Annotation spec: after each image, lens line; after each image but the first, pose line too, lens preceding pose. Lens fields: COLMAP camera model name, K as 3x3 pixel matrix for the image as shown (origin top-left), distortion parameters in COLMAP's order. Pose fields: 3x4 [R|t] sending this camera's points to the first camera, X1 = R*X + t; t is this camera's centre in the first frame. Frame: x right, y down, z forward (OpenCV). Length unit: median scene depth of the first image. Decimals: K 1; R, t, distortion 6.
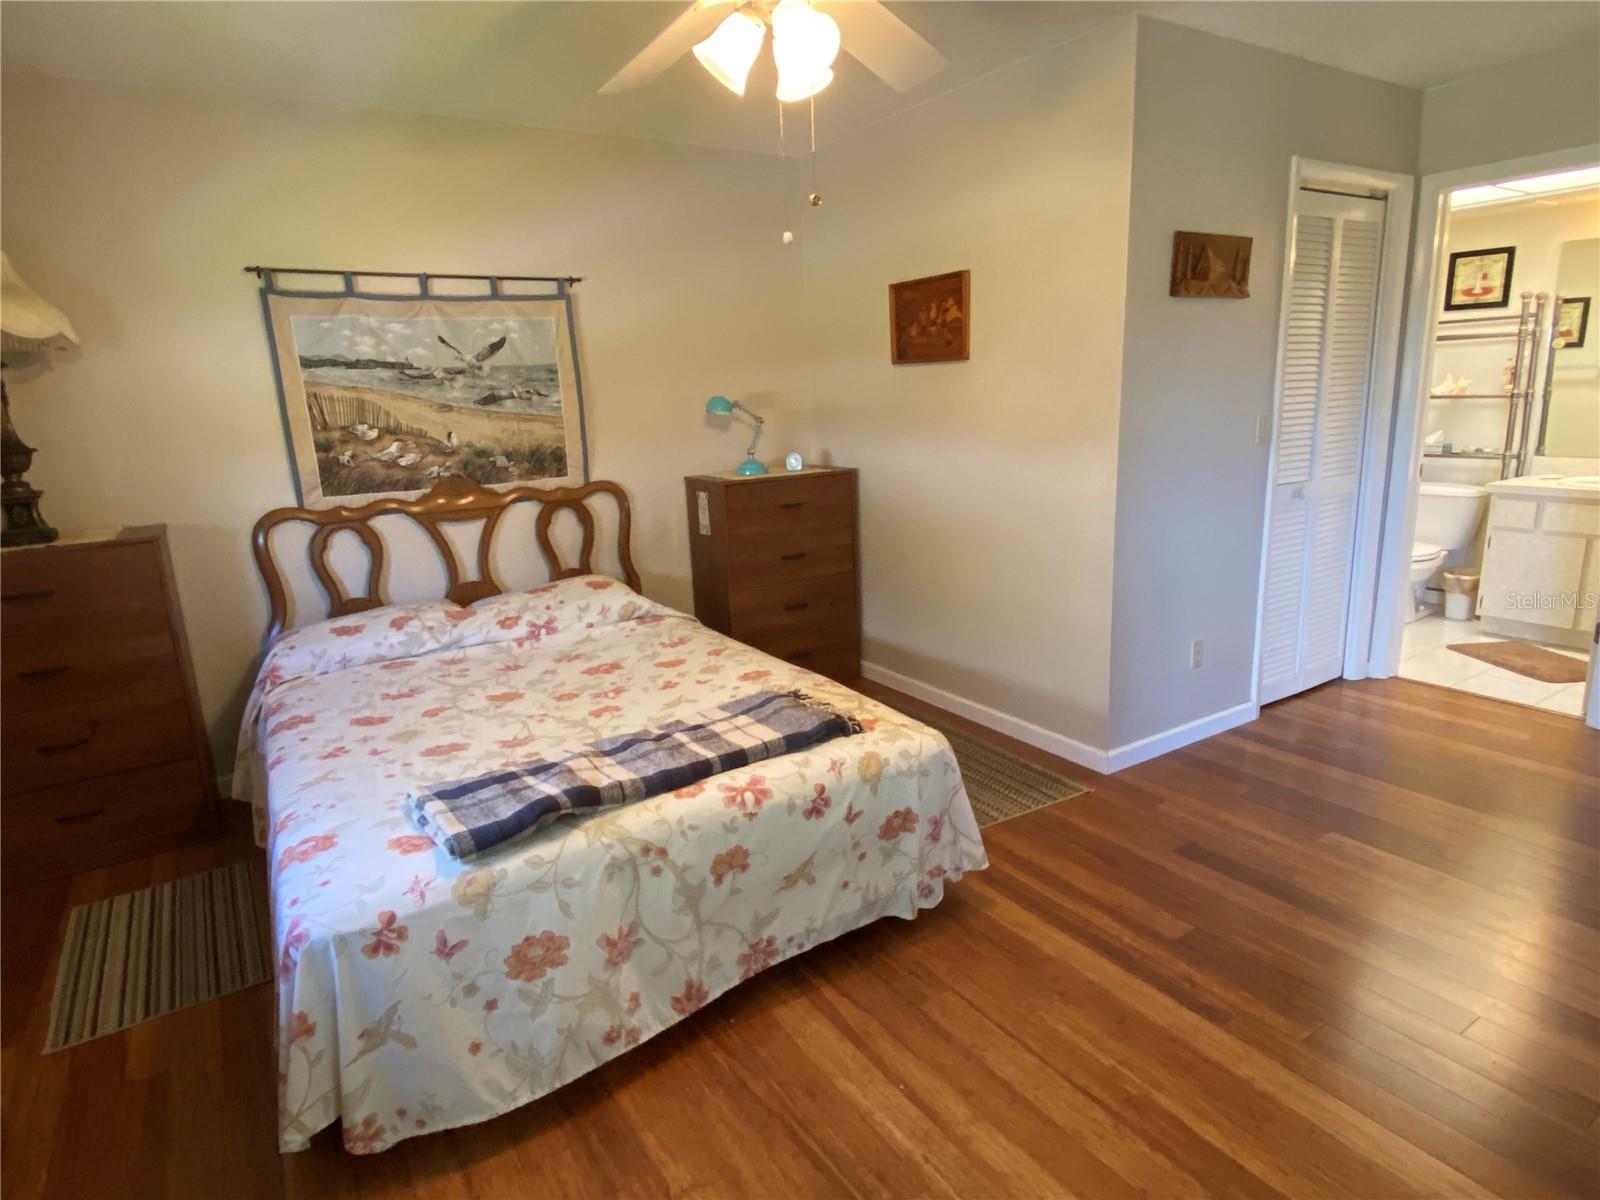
lens RADIAL K [[885.7, 0, 800.0], [0, 885.7, 600.0], [0, 0, 1]] dist [0.029266, -0.031632]
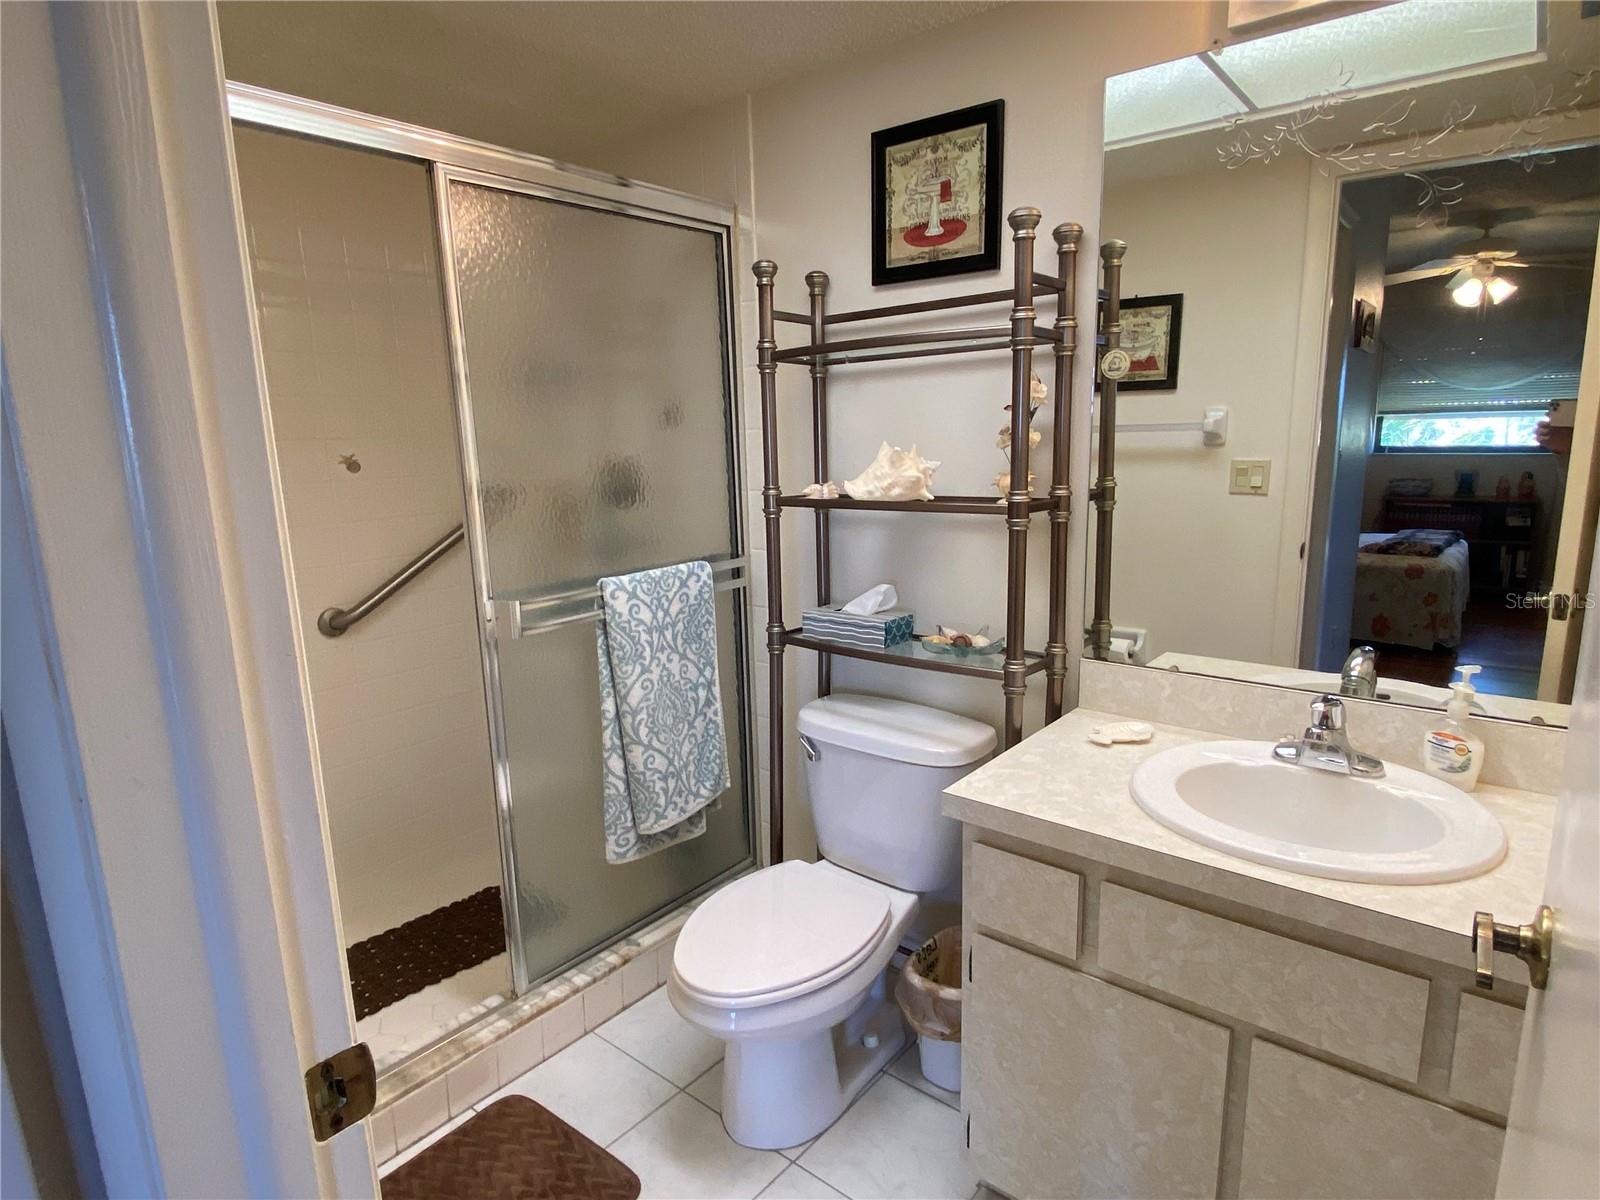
lens RADIAL K [[885.7, 0, 800.0], [0, 885.7, 600.0], [0, 0, 1]] dist [0.029266, -0.031632]
pose [[0.950619, -0.041383, 0.307590, 0.590707], [0.054883, 0.997866, -0.035367, -0.179906], [-0.305470, 0.050502, 0.950862, 0.670835]]
